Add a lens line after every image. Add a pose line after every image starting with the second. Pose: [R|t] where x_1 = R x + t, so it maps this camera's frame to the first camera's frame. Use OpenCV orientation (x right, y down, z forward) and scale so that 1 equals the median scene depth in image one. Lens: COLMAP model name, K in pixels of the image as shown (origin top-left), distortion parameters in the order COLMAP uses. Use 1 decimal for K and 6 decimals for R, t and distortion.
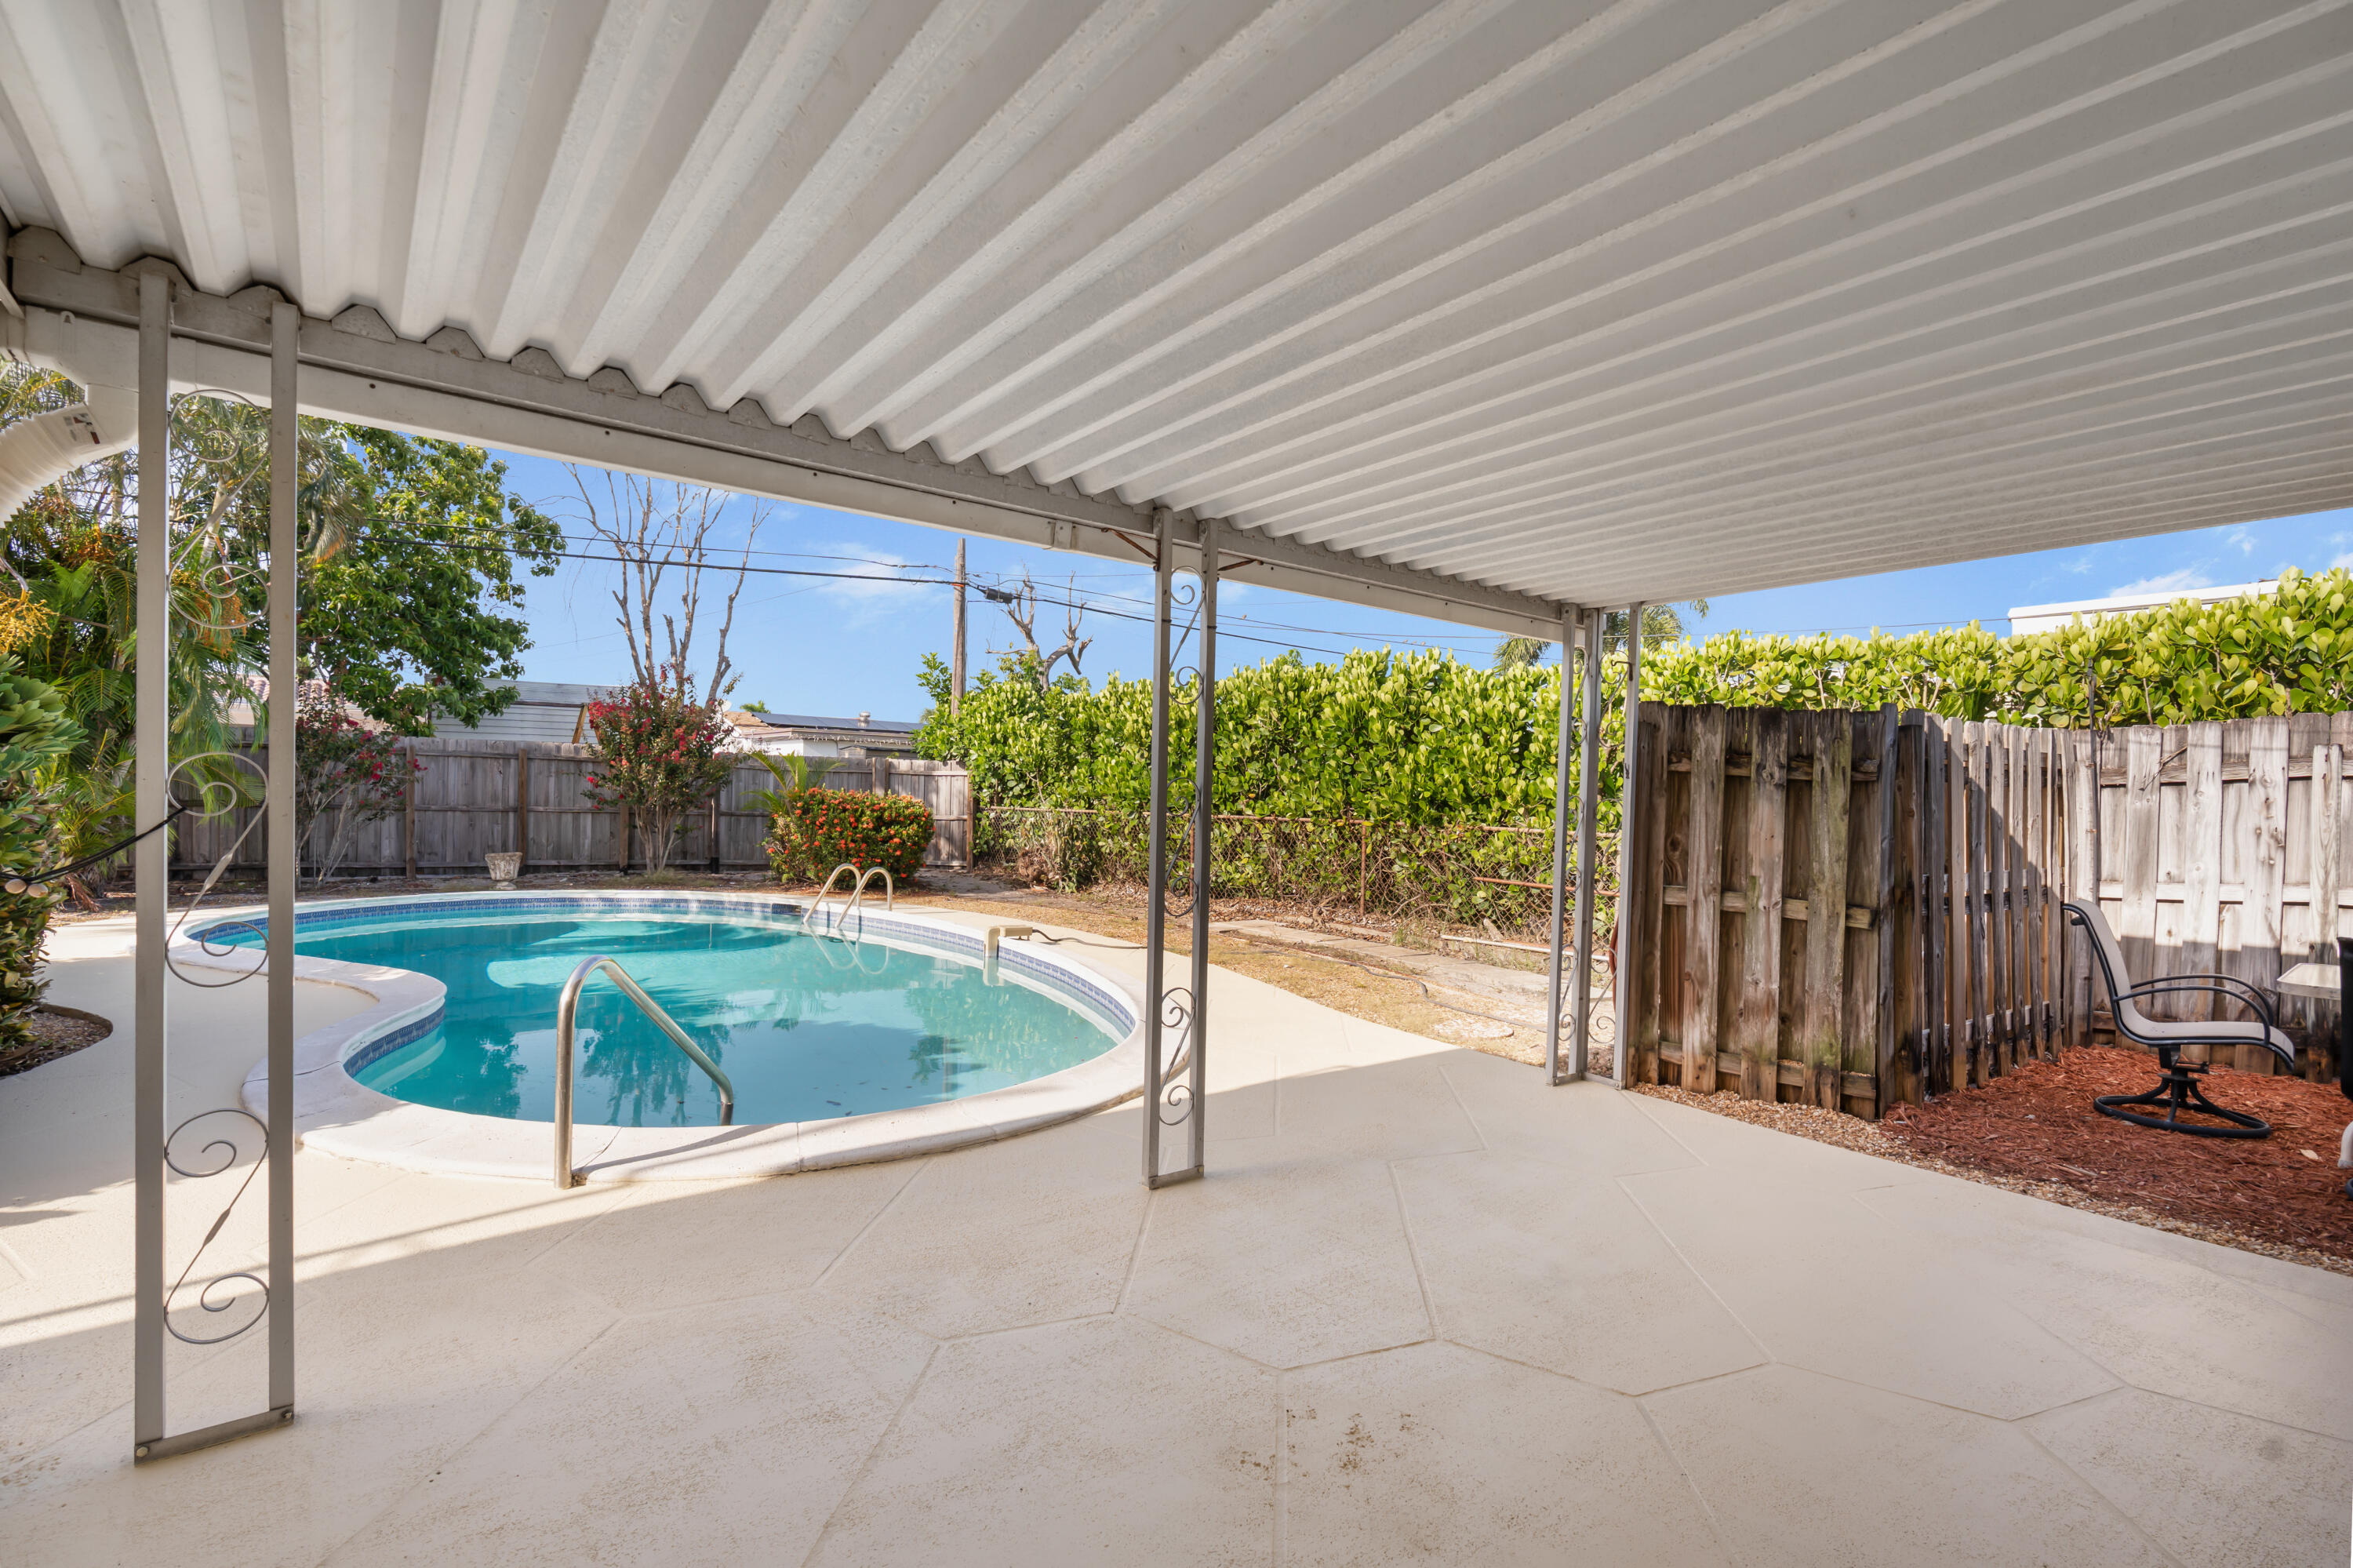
lens RADIAL K [[1078.5, 0, 1193.1], [0, 1078.5, 798.9], [0, 0, 1]] dist [-0.000108, 0.000508]
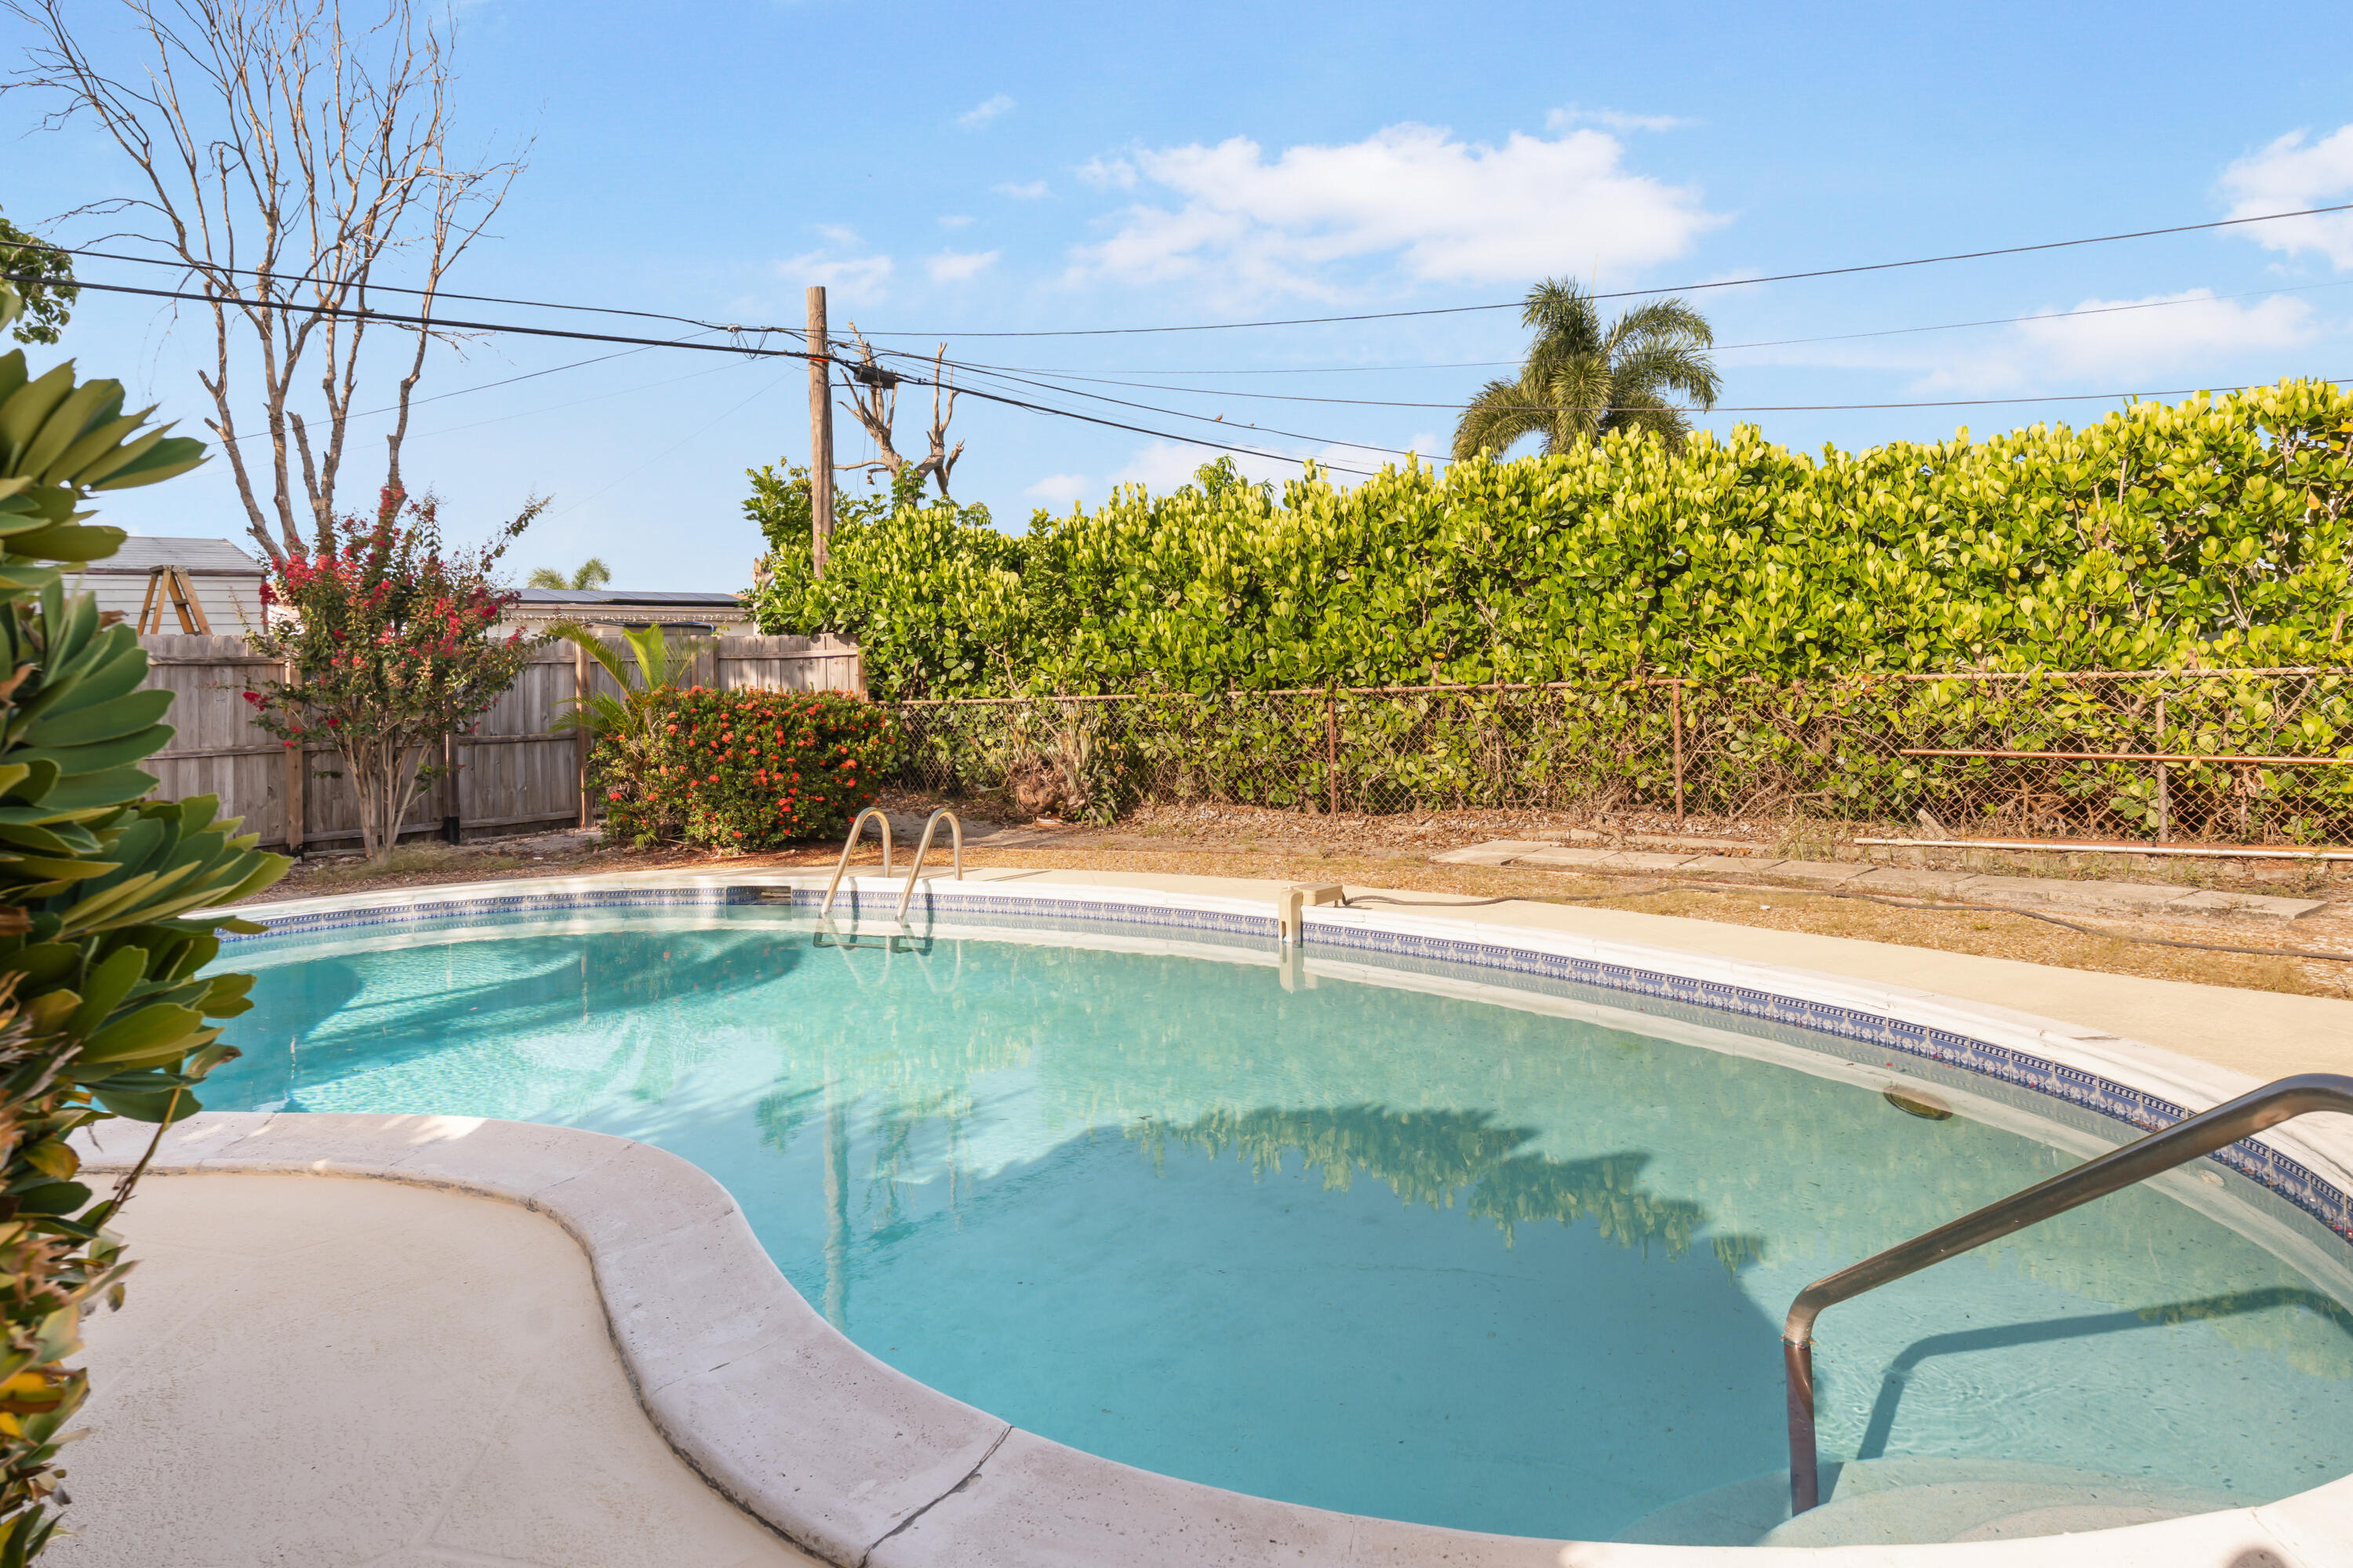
lens RADIAL K [[1413.7, 0, 1167.3], [0, 1413.7, 648.5], [0, 0, 1]] dist [-0.002304, -0.000094]
pose [[0.964817, -0.054059, 0.257306, -0.289438], [0.058955, 0.998196, -0.011349, -0.006484], [-0.256228, 0.026119, 0.966263, 0.169585]]
